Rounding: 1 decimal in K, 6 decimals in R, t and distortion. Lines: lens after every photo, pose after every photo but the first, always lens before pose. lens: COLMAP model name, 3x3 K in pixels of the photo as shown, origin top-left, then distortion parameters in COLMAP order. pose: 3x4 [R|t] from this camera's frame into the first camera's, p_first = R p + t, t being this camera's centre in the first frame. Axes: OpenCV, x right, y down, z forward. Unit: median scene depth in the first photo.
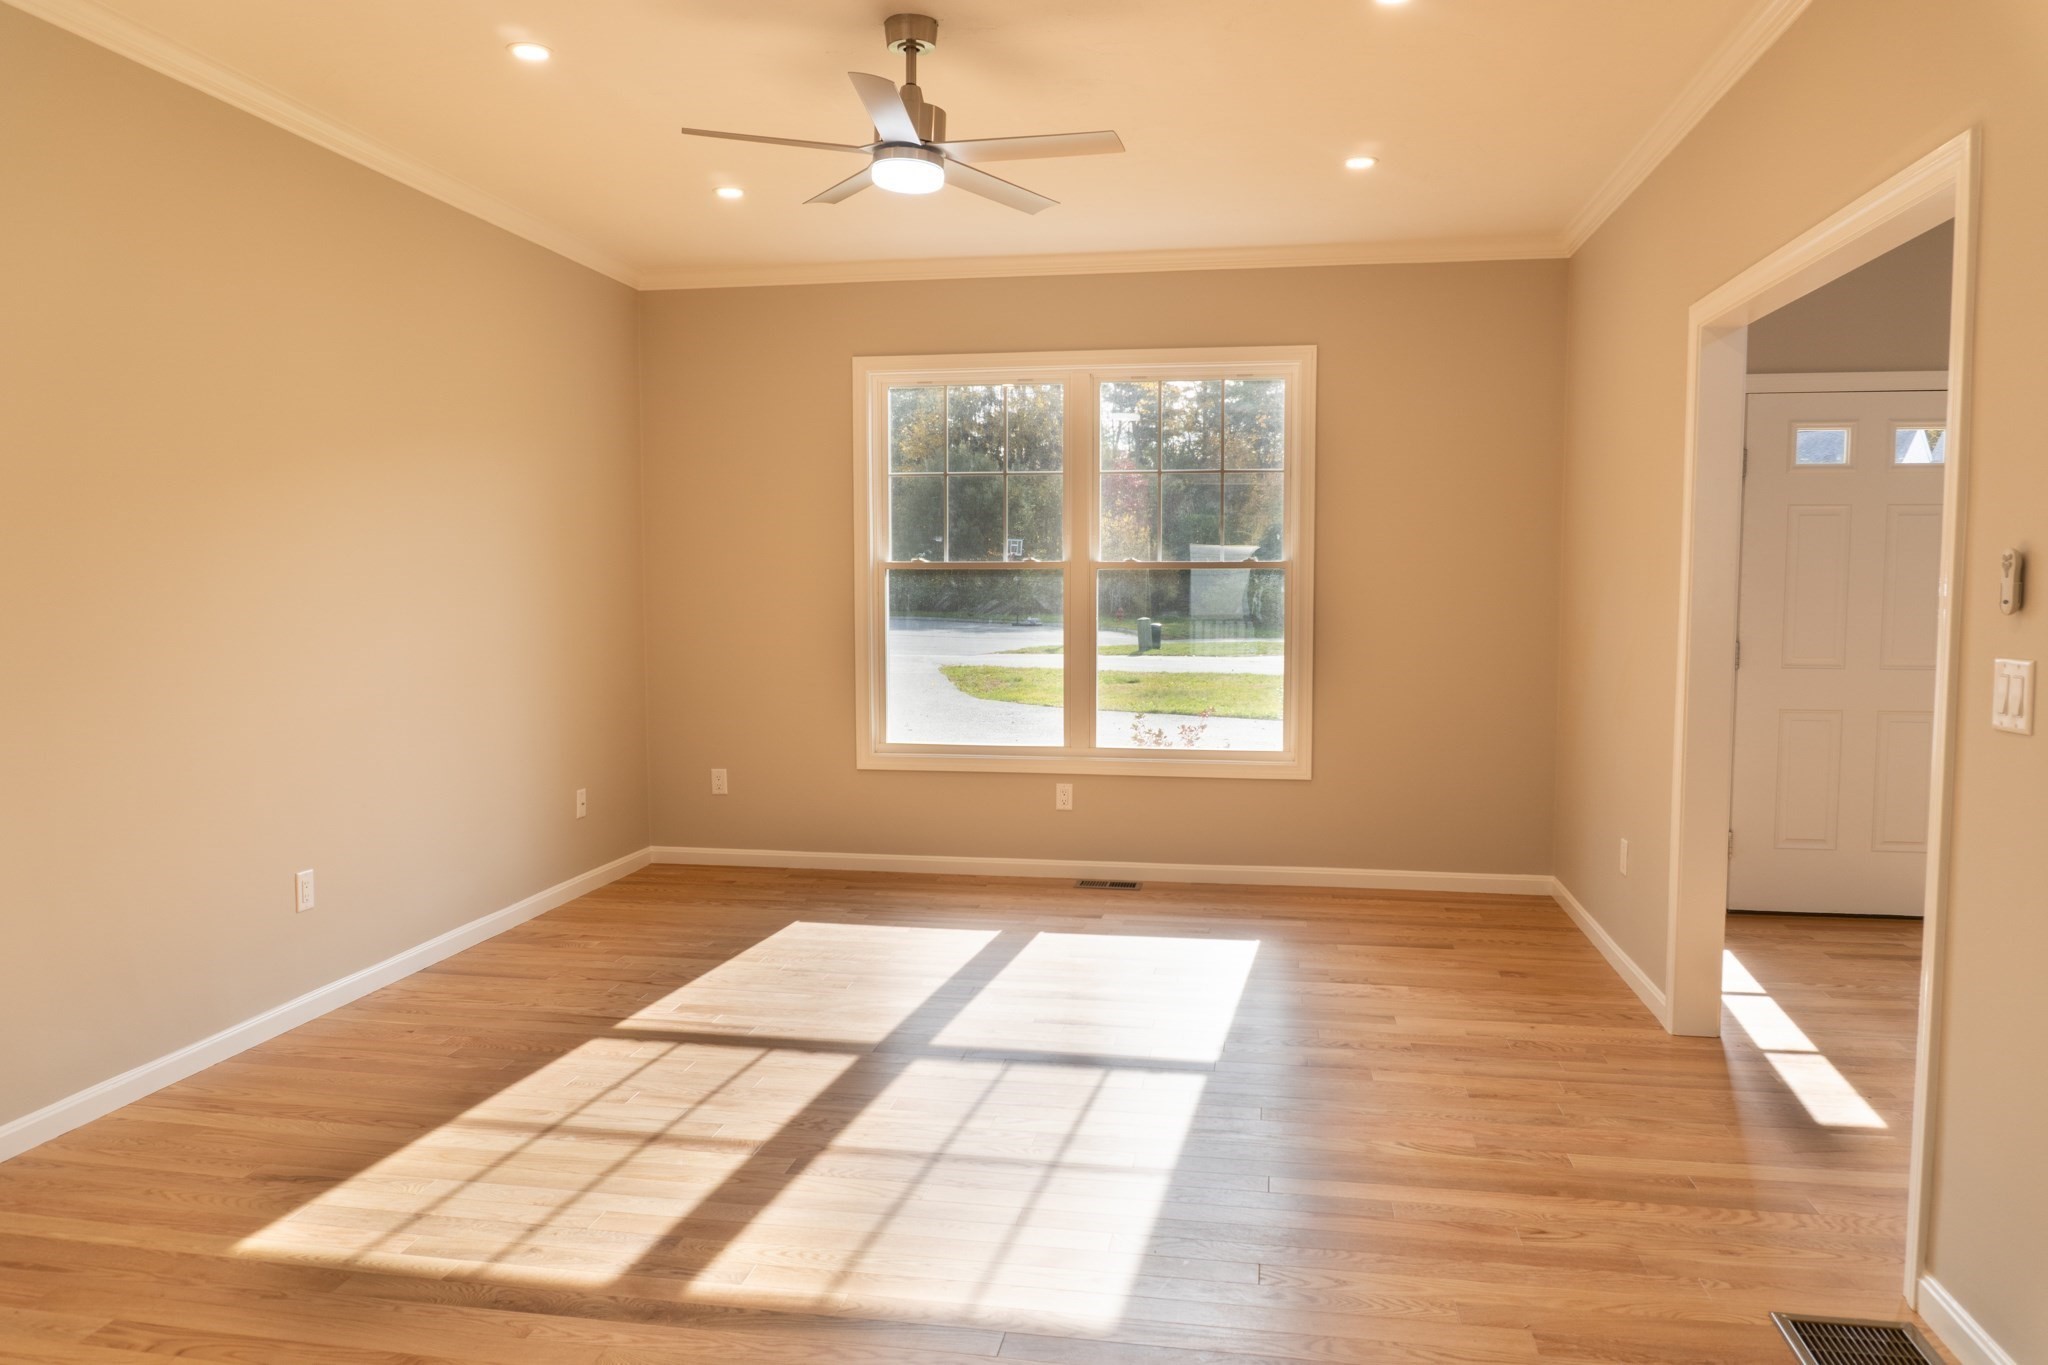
lens RADIAL K [[1405.9, 0, 1024.0], [0, 1405.9, 682.5], [0, 0, 1]] dist [-0.025927, -0.002389]
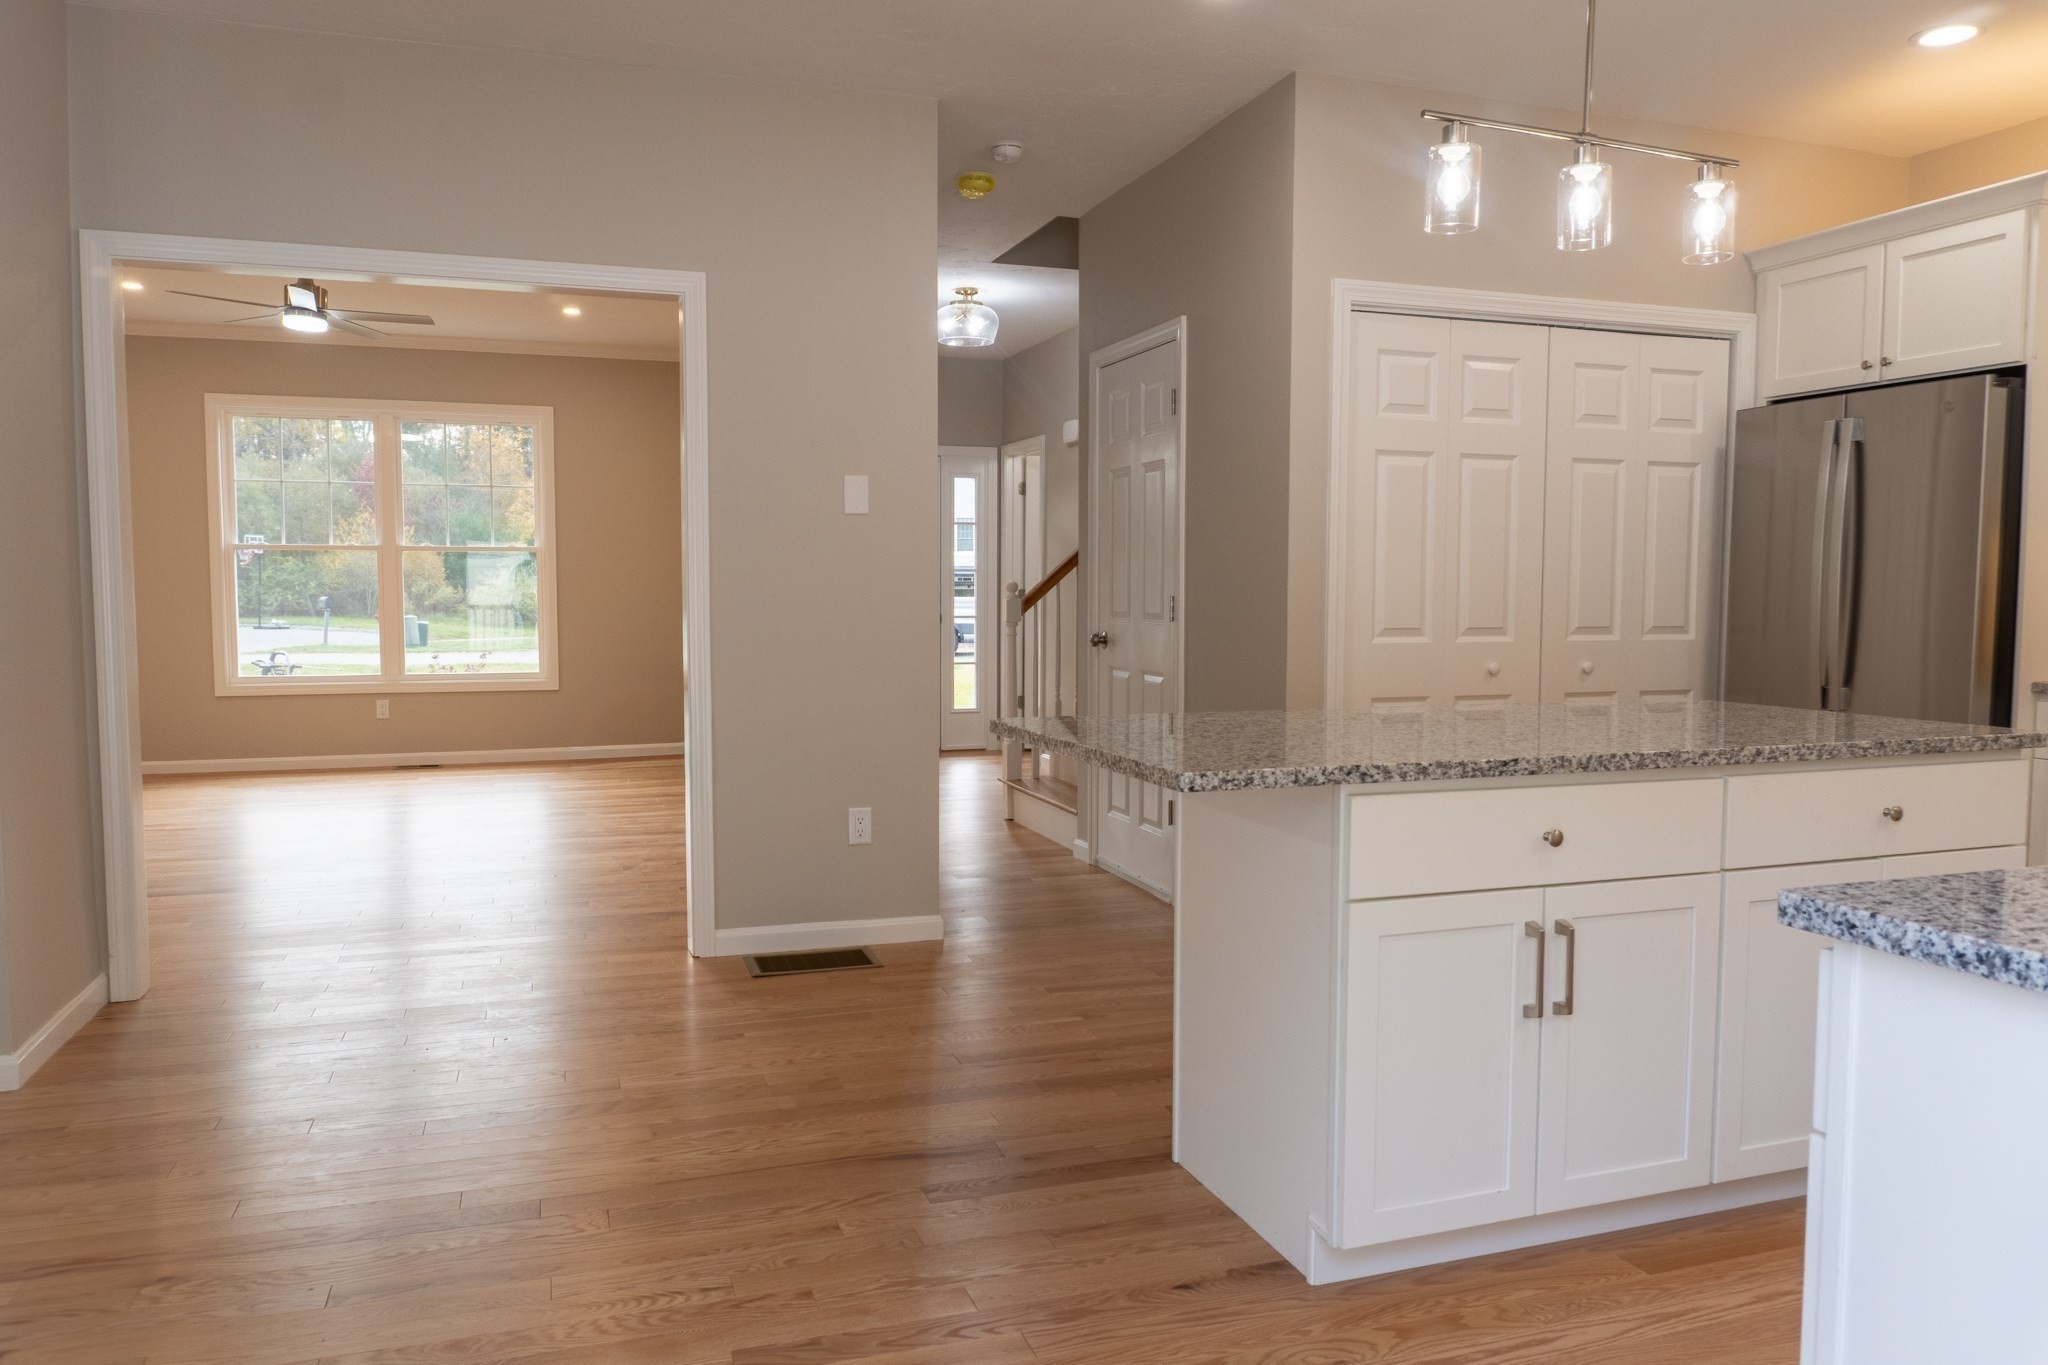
lens RADIAL K [[1405.9, 0, 1024.0], [0, 1405.9, 682.5], [0, 0, 1]] dist [-0.025927, -0.002389]
pose [[0.876127, -0.030138, 0.481138, -0.089562], [0.031333, 0.999494, 0.005552, 0.071793], [-0.481062, 0.010212, 0.876627, -0.607820]]
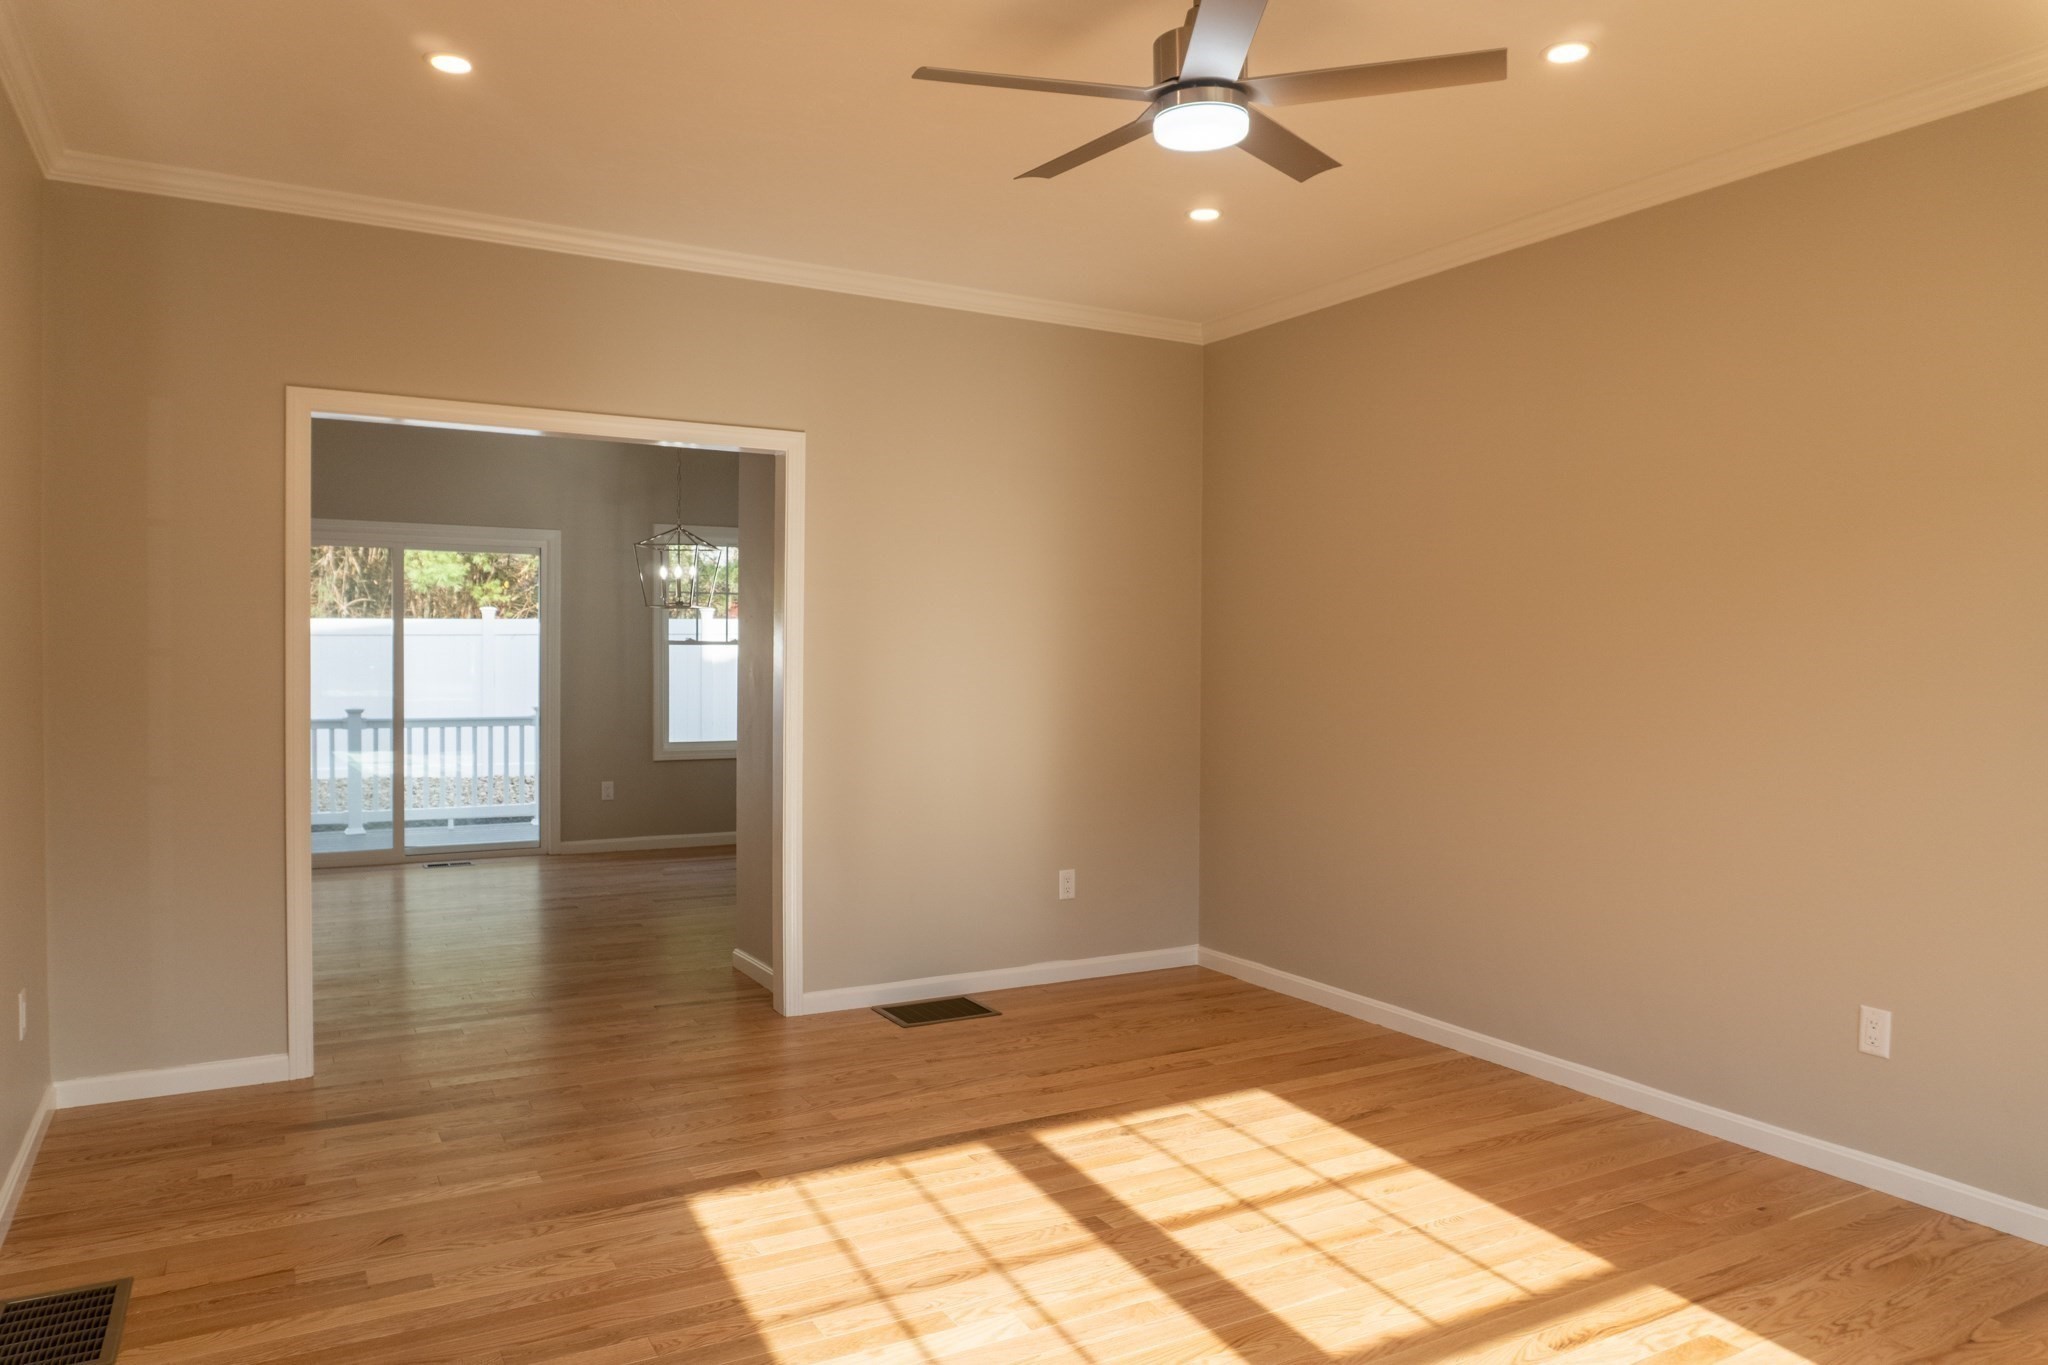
lens RADIAL K [[1405.9, 0, 1024.0], [0, 1405.9, 682.5], [0, 0, 1]] dist [-0.025927, -0.002389]
pose [[-0.785623, 0.013486, -0.618558, 0.442149], [-0.042378, 0.996242, 0.075543, -0.109307], [0.617252, 0.085561, -0.782099, 1.517486]]
